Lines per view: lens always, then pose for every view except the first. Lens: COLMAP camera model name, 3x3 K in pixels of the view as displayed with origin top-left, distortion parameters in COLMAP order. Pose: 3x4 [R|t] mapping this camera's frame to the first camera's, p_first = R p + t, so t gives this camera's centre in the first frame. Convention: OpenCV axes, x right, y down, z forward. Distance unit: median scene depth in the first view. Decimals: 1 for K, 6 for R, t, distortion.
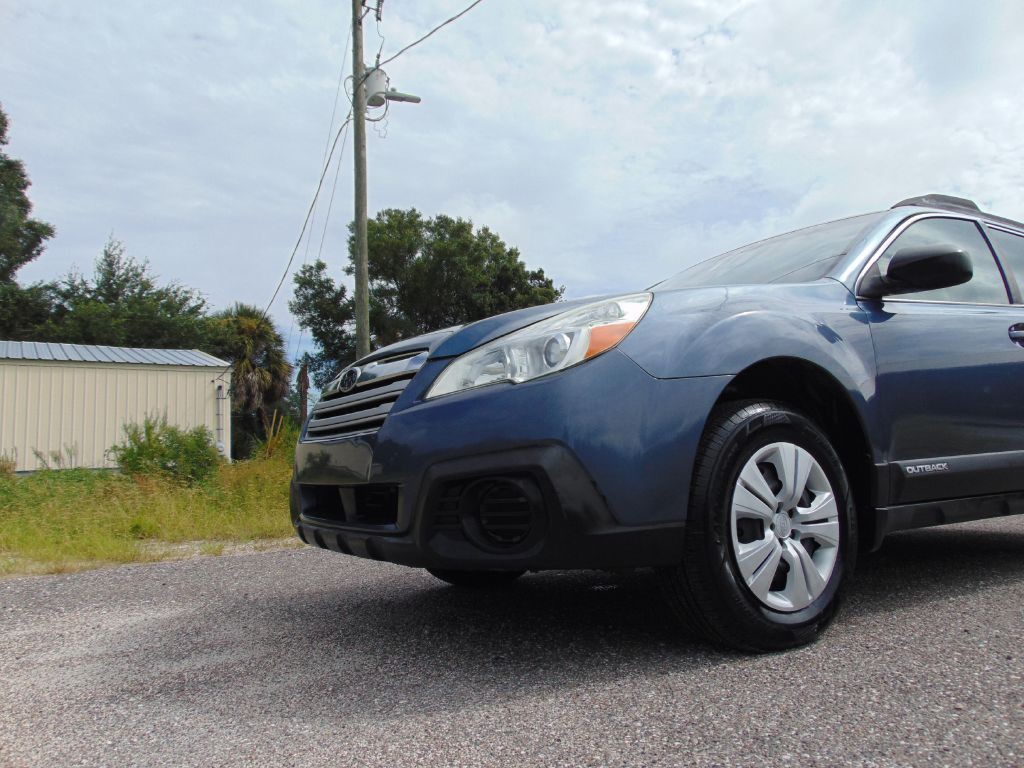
lens RADIAL K [[756.9, 0, 503.5], [0, 756.9, 380.9], [0, 0, 1]] dist [-0.015552, 0.033050]
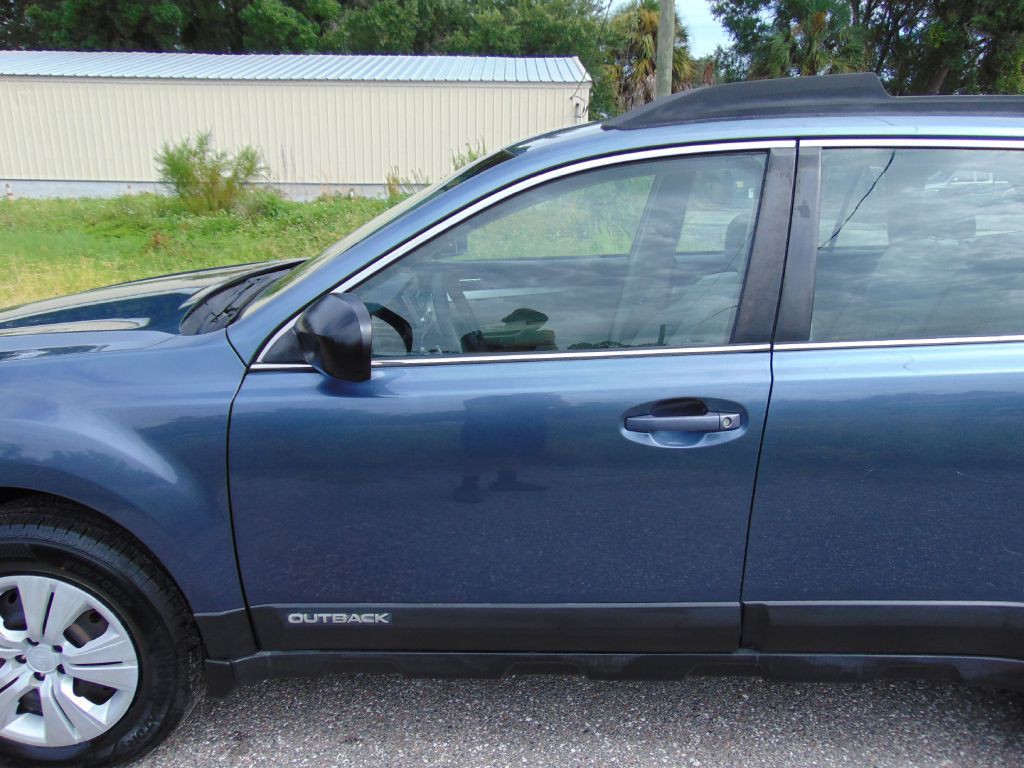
lens RADIAL K [[756.9, 0, 507.7], [0, 756.9, 374.4], [0, 0, 1]] dist [-0.015552, 0.033050]
pose [[0.842612, 0.186535, -0.505182, 0.112136], [0.021062, 0.925960, 0.377035, -0.039631], [0.538109, -0.328334, 0.776296, 0.068608]]
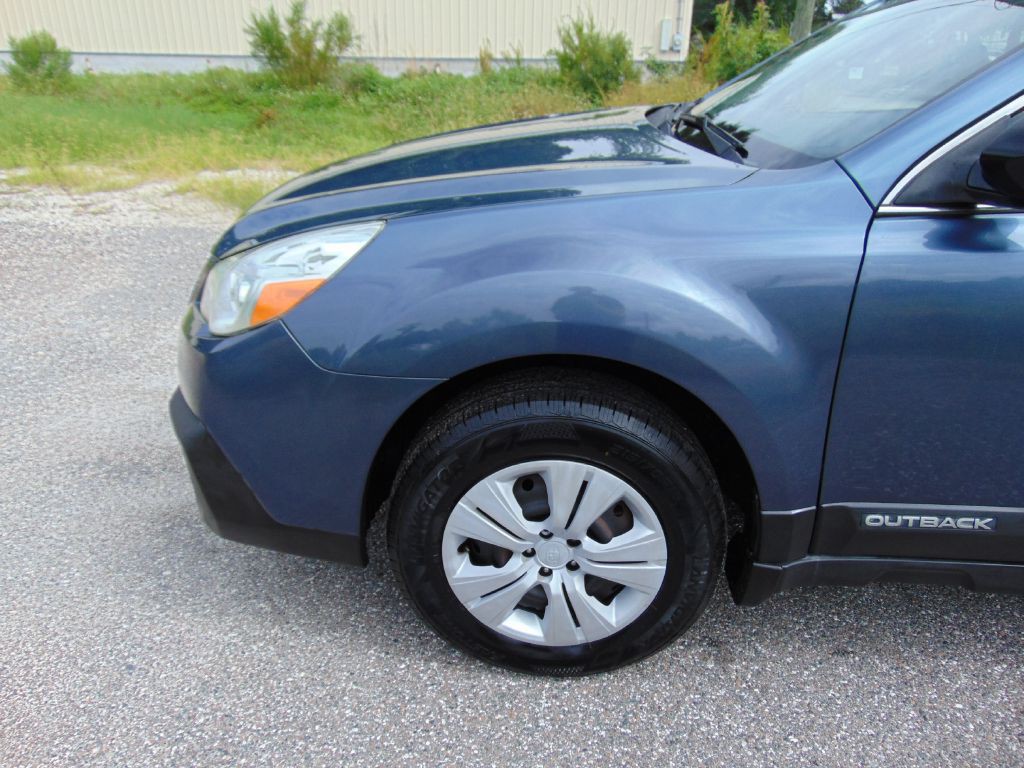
lens RADIAL K [[756.9, 0, 512.3], [0, 756.9, 373.3], [0, 0, 1]] dist [-0.015552, 0.033050]
pose [[0.807640, 0.275825, -0.521189, 0.064078], [0.028450, 0.864600, 0.501654, -0.031883], [0.588989, -0.419984, 0.690439, 0.050982]]
